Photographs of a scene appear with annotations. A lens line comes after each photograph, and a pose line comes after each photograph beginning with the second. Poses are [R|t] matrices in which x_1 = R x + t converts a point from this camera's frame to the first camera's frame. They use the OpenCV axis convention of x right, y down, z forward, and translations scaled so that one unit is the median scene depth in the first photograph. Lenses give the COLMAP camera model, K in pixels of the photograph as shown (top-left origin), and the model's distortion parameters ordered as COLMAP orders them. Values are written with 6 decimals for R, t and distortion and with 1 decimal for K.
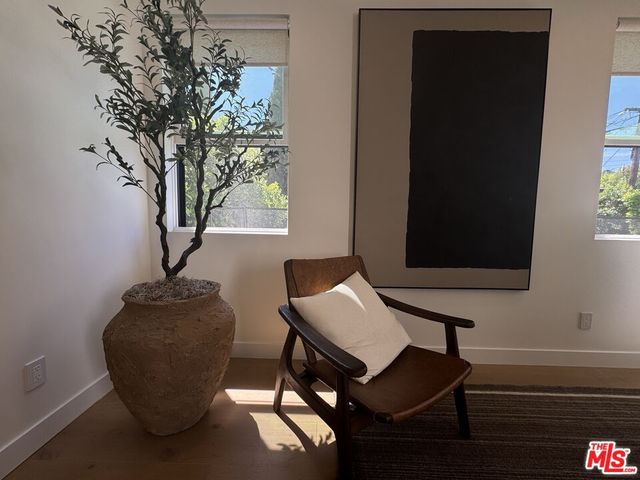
lens RADIAL K [[245.8, 0, 320.0], [0, 245.8, 239.7], [0, 0, 1]] dist [-0.002595, -0.000058]
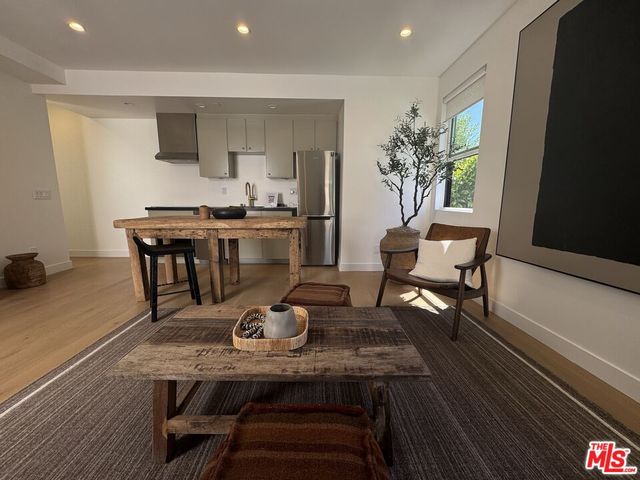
lens RADIAL K [[245.8, 0, 319.3], [0, 245.8, 237.3], [0, 0, 1]] dist [-0.002595, -0.000058]
pose [[0.049847, 0.123378, -0.991107, 1.762569], [-0.101377, 0.987840, 0.117873, 0.059813], [0.993598, 0.094600, 0.061748, -0.001181]]
